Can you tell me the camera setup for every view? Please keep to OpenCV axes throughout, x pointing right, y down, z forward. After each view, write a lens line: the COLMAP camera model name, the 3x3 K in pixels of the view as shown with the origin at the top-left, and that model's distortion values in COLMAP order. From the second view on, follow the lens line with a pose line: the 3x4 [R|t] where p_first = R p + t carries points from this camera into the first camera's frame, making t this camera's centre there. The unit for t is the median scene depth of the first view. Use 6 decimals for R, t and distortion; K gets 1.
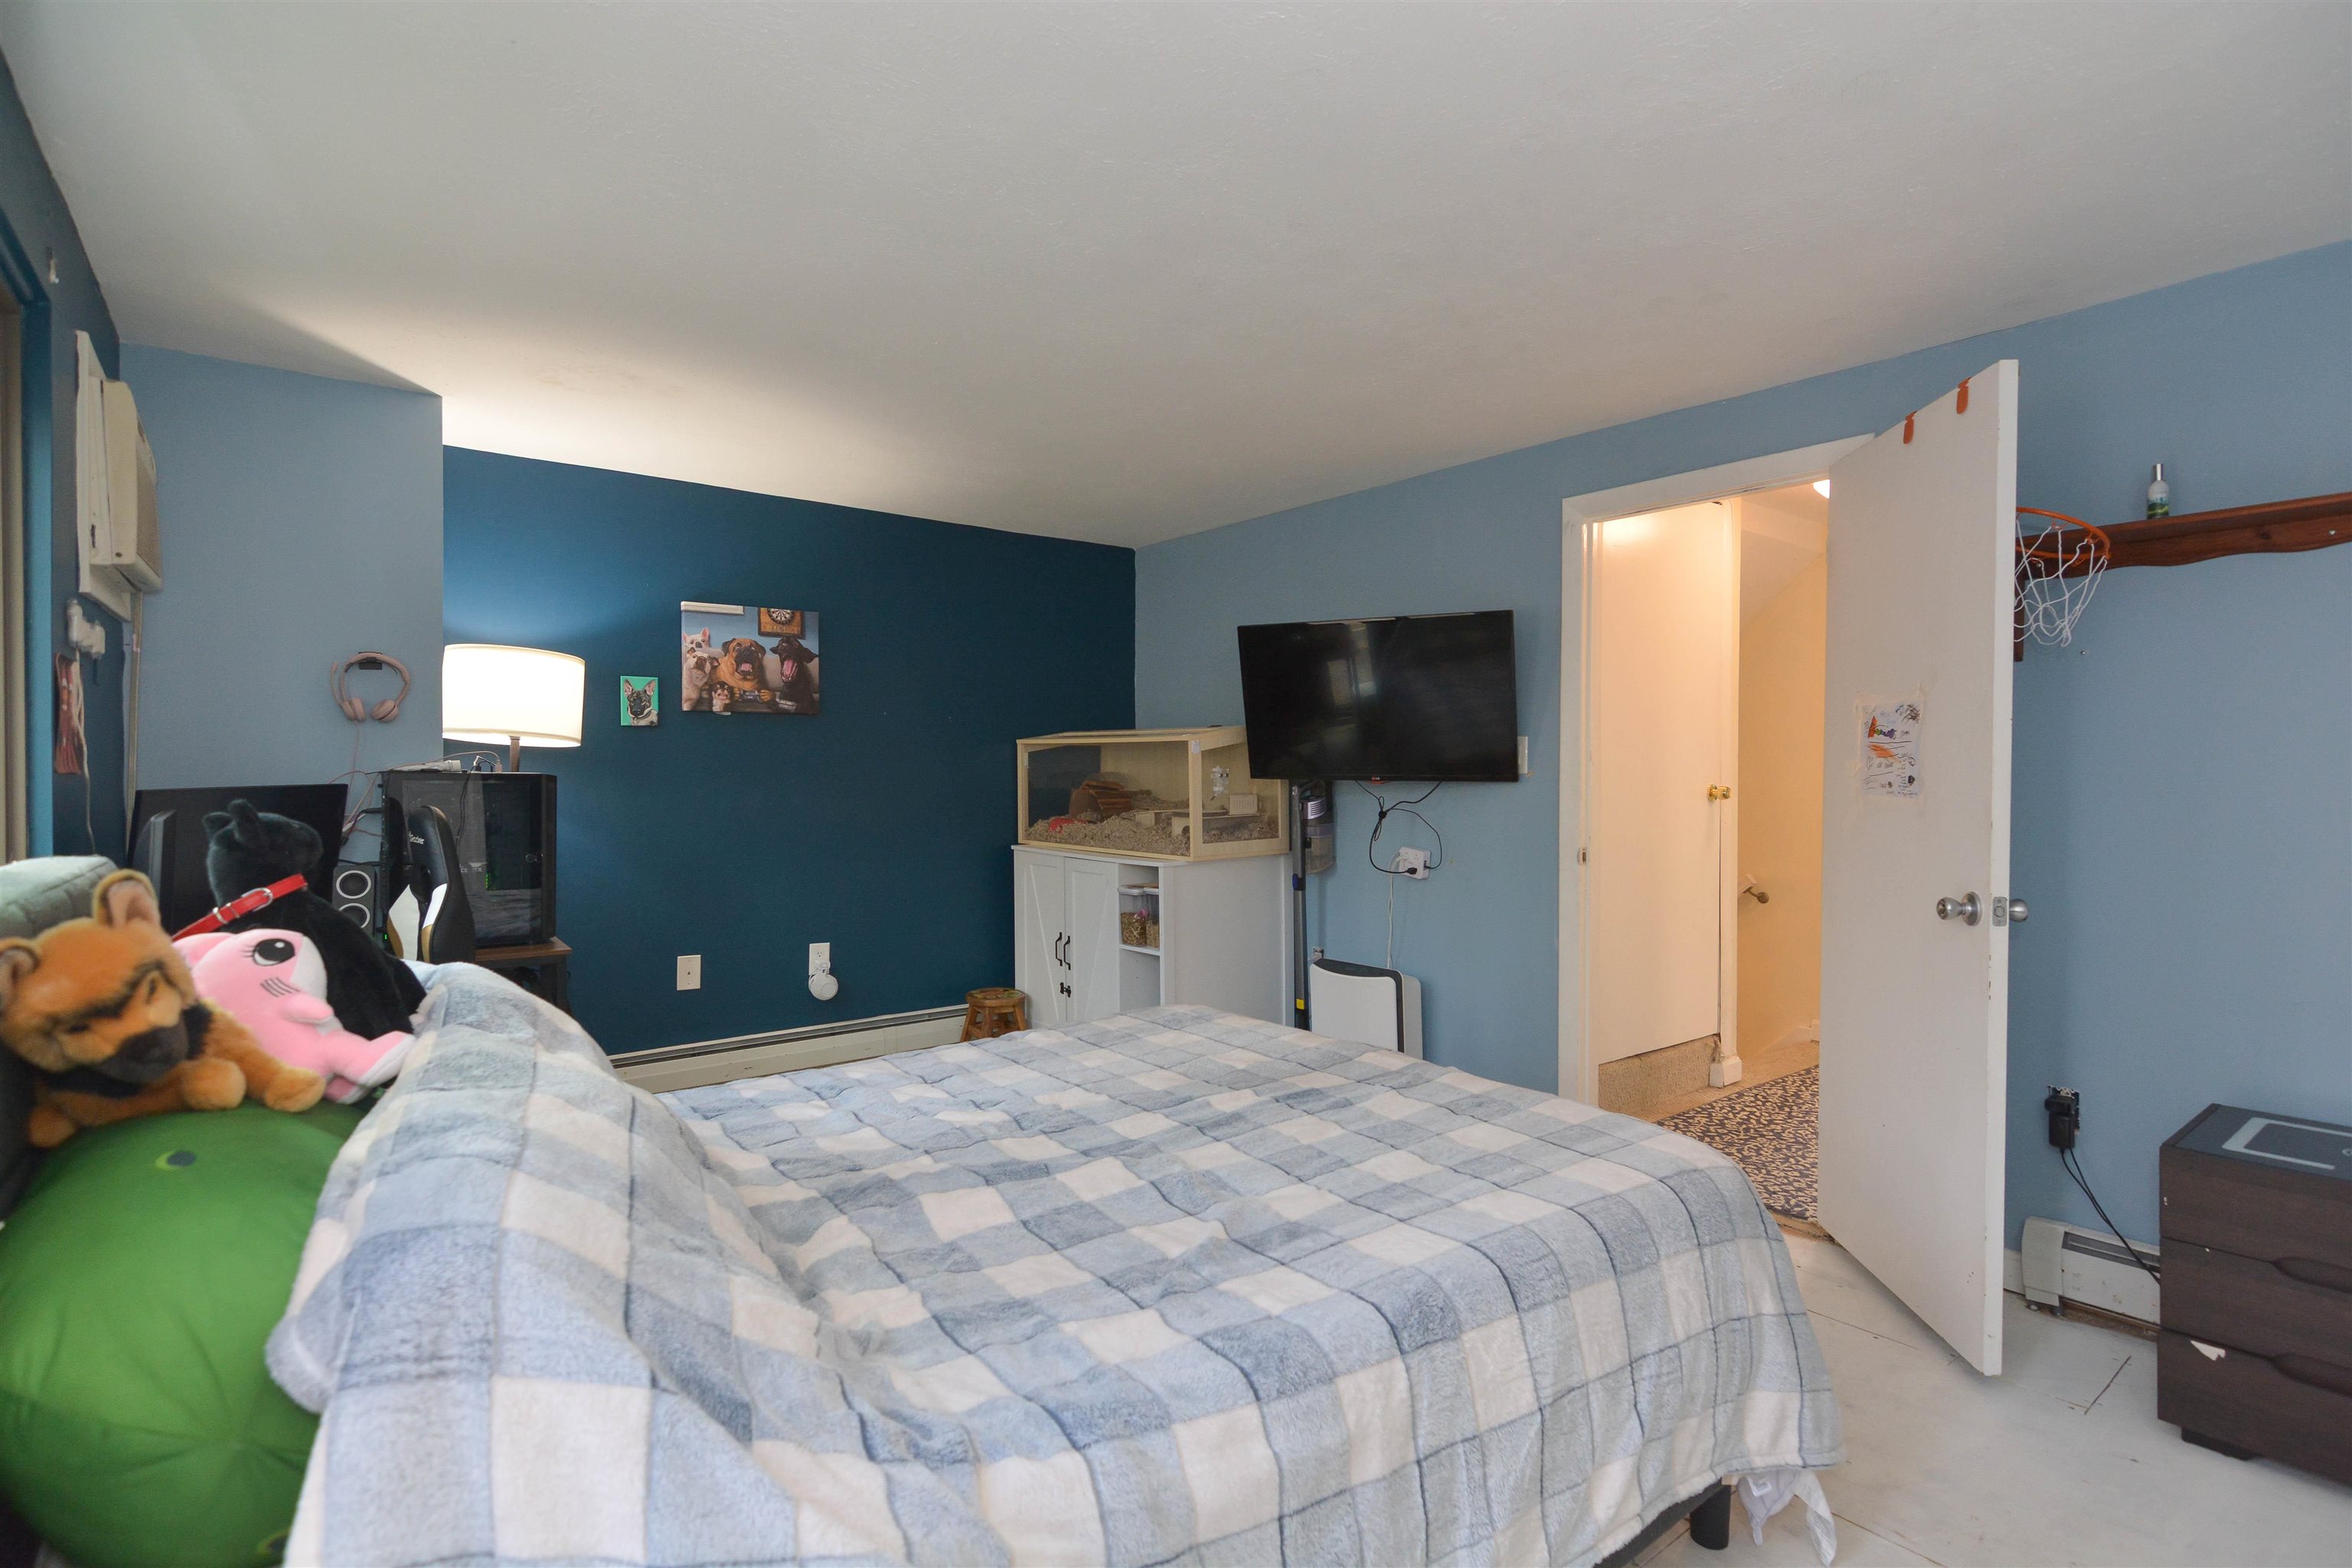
lens RADIAL K [[1128.0, 0, 1161.1], [0, 1128.0, 785.5], [0, 0, 1]] dist [0.018339, -0.009950]
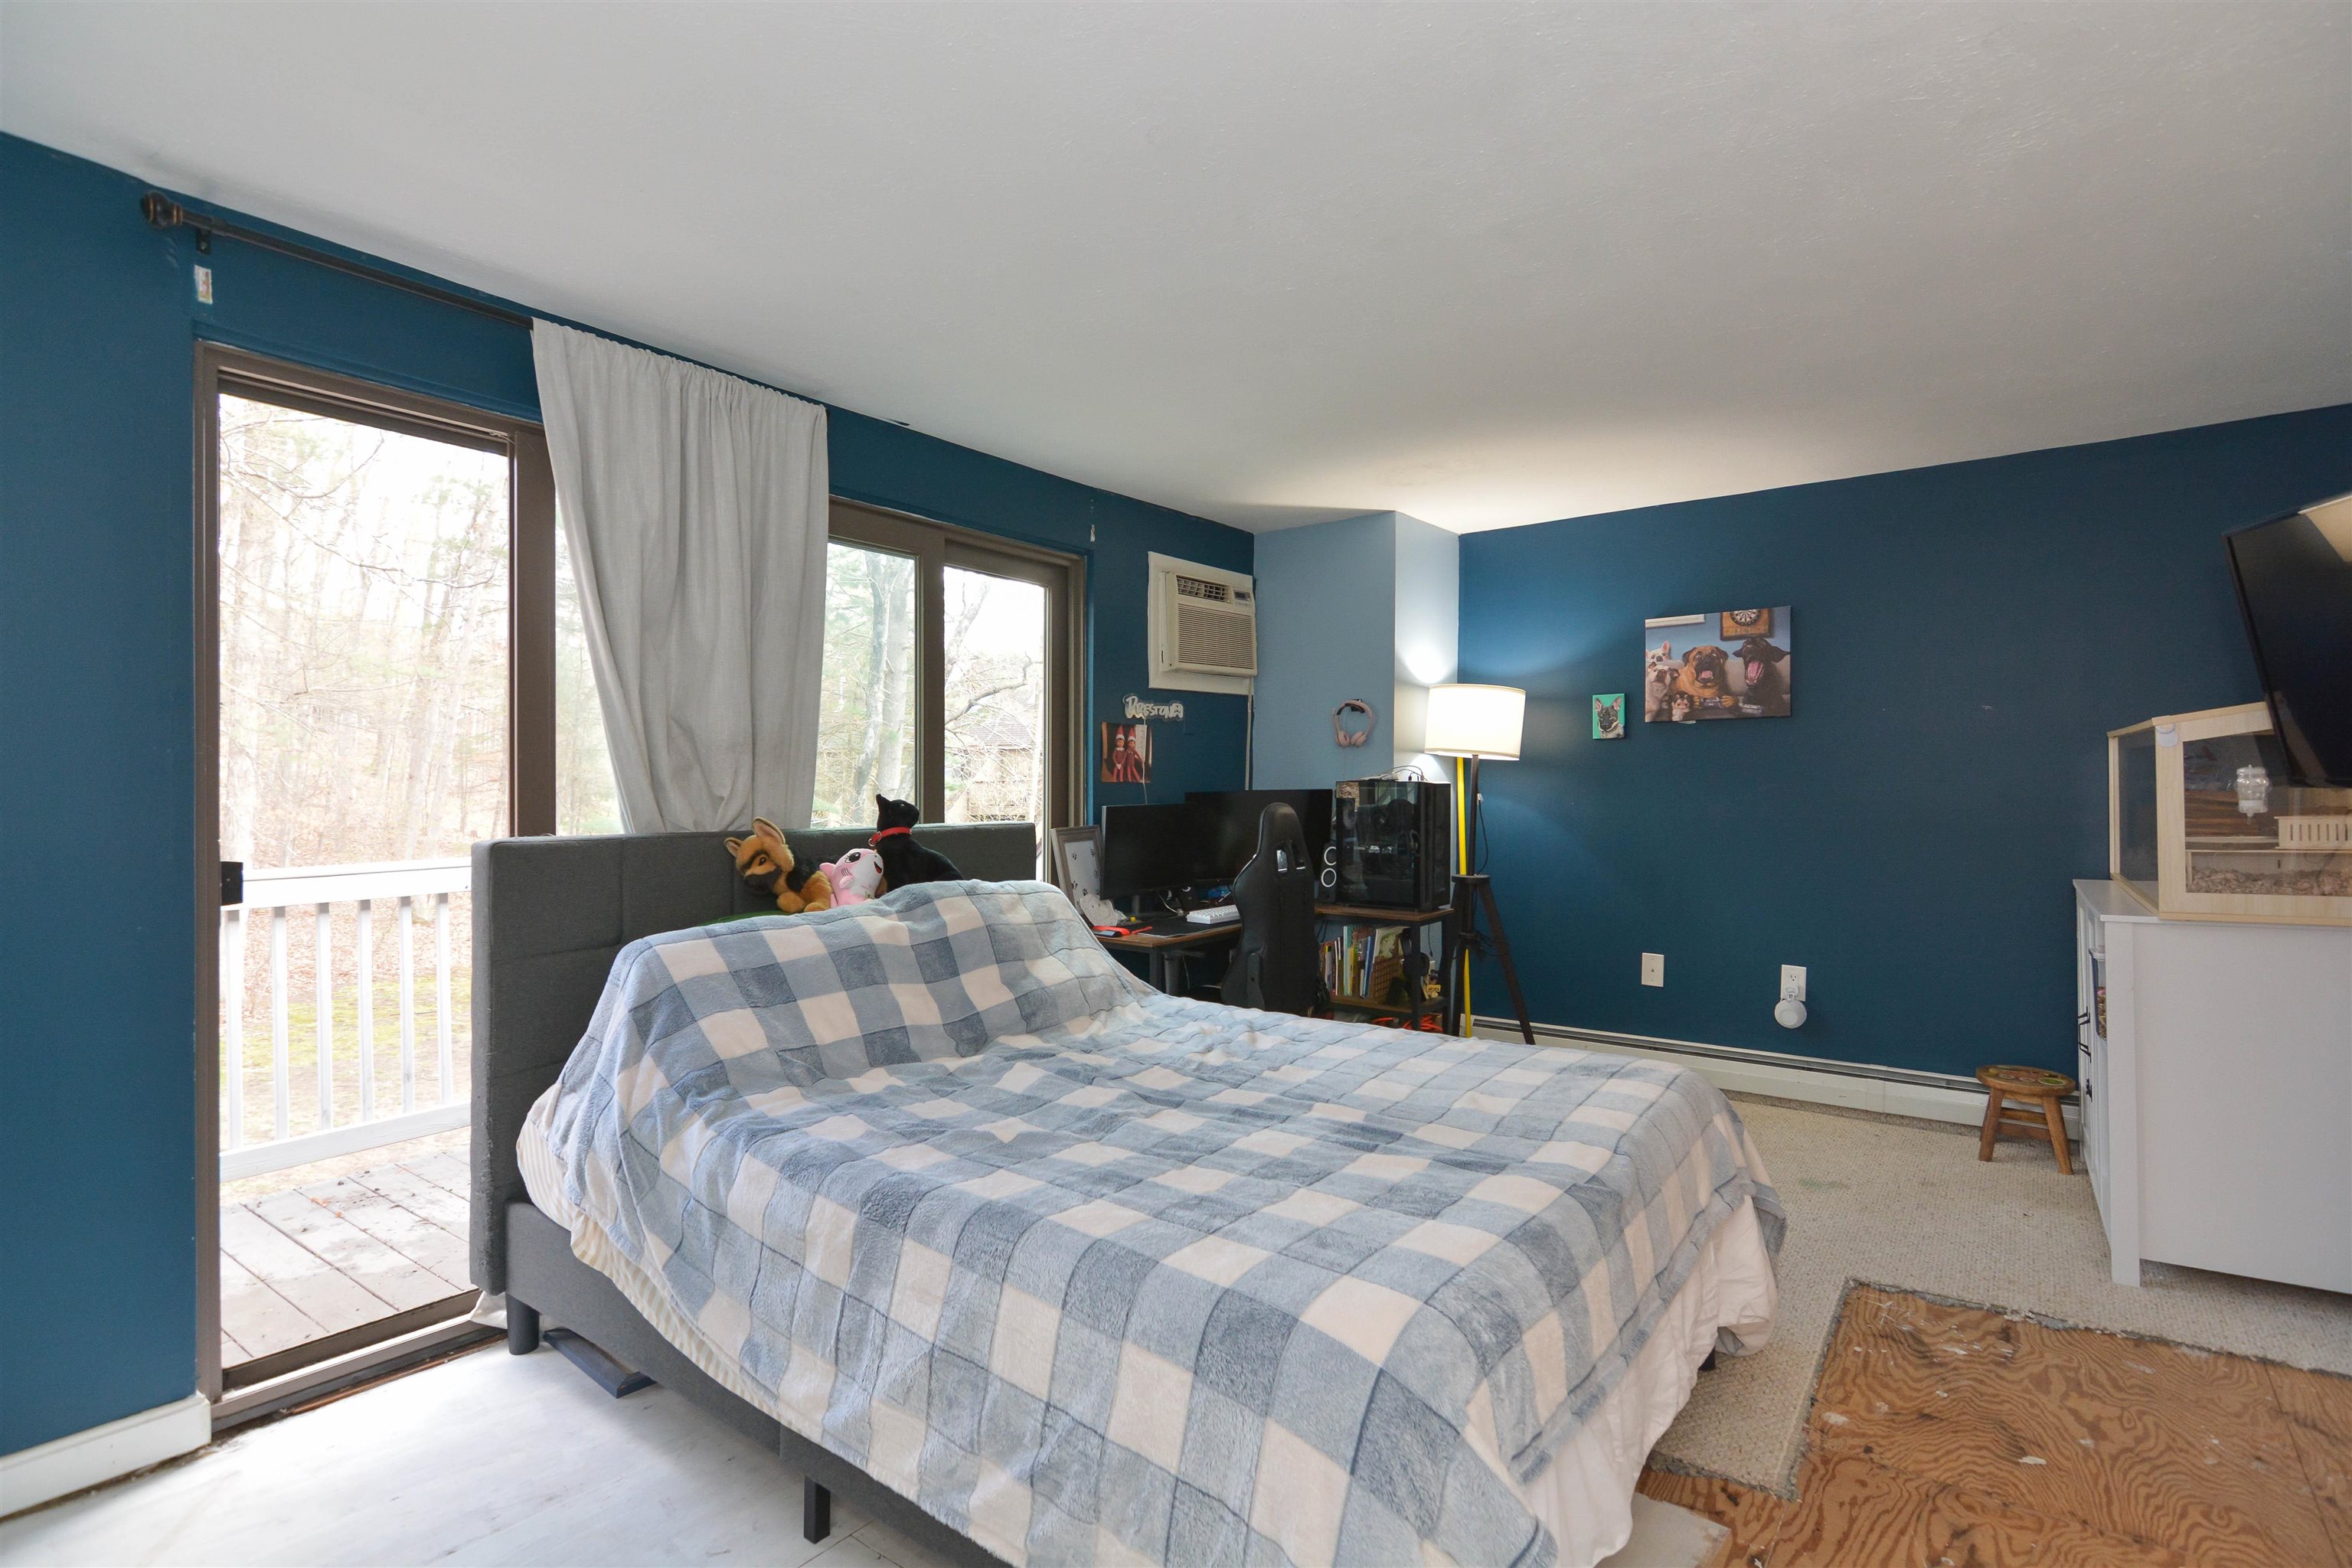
lens RADIAL K [[1128.0, 0, 1188.2], [0, 1128.0, 780.9], [0, 0, 1]] dist [0.018339, -0.009950]
pose [[0.269912, -0.002664, -0.962881, 0.481444], [-0.004995, 0.999979, -0.004166, -0.004348], [0.962872, 0.005934, 0.269893, 0.295735]]
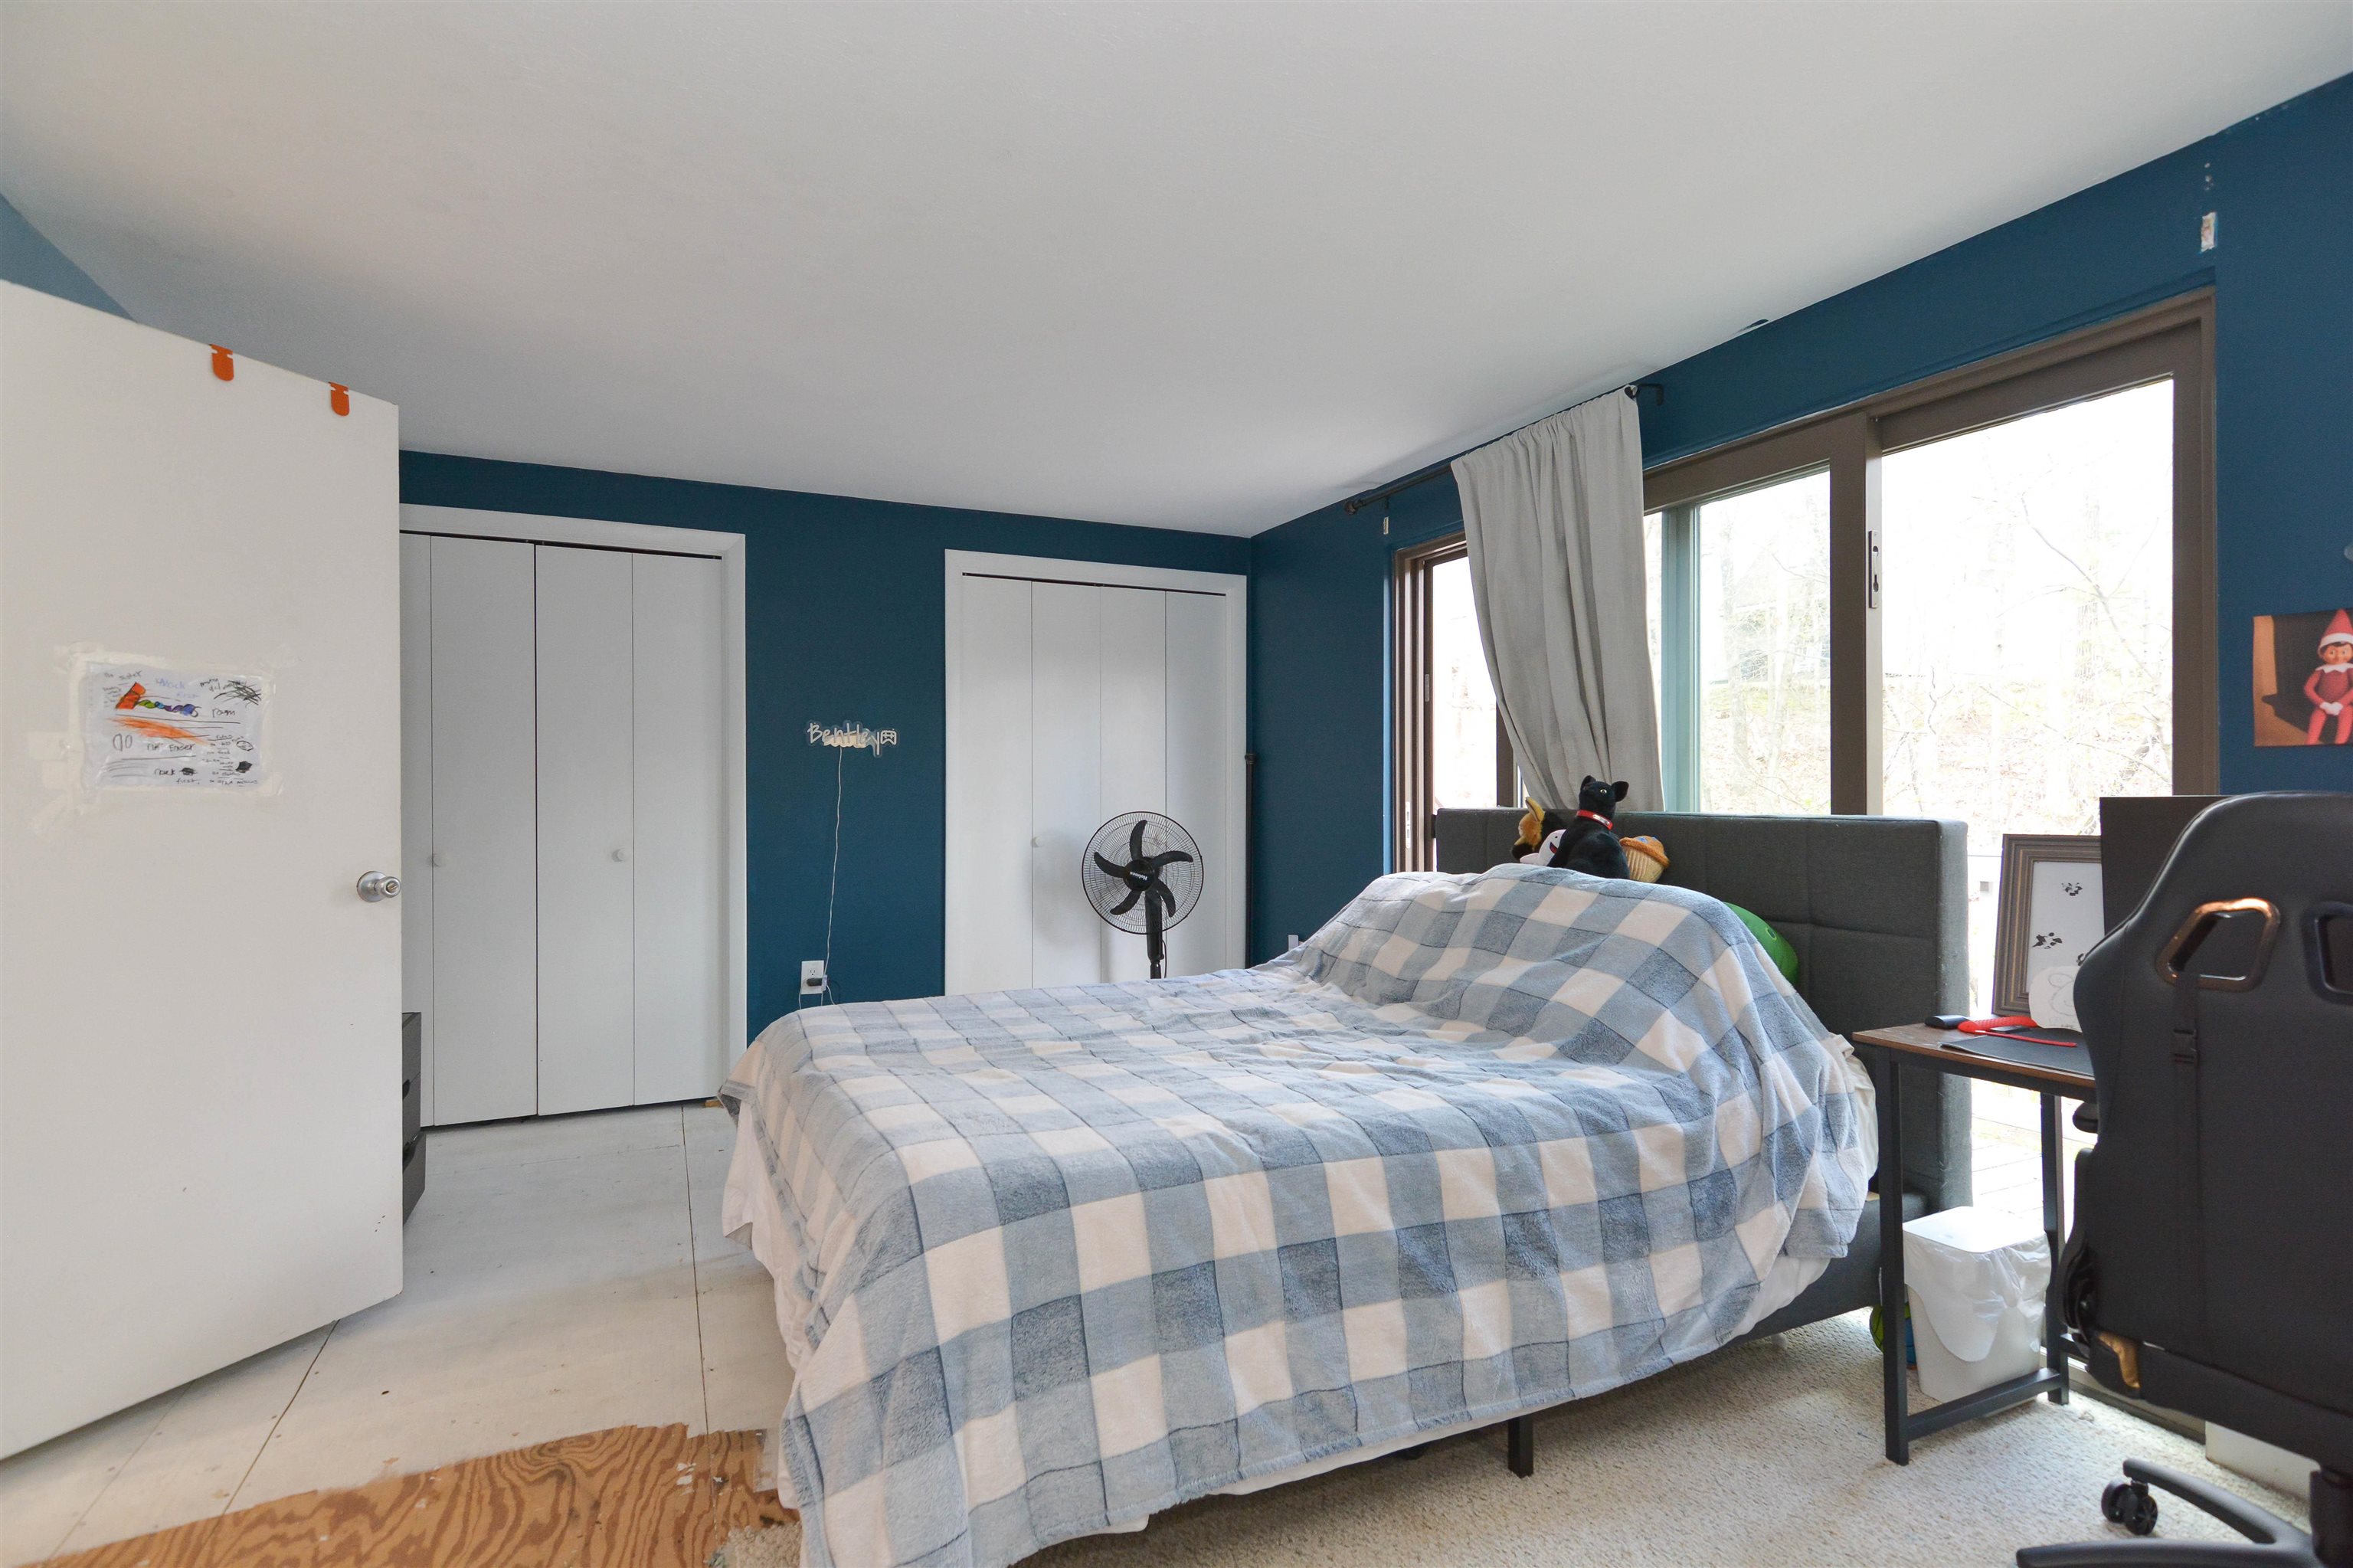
lens RADIAL K [[1128.5, 0, 1181.8], [0, 1128.5, 805.0], [0, 0, 1]] dist [0.018339, -0.009950]
pose [[-0.976160, 0.000146, 0.217052, -0.144917], [0.002452, 0.999943, 0.010354, 0.010139], [-0.217039, 0.010639, -0.976105, 1.011478]]
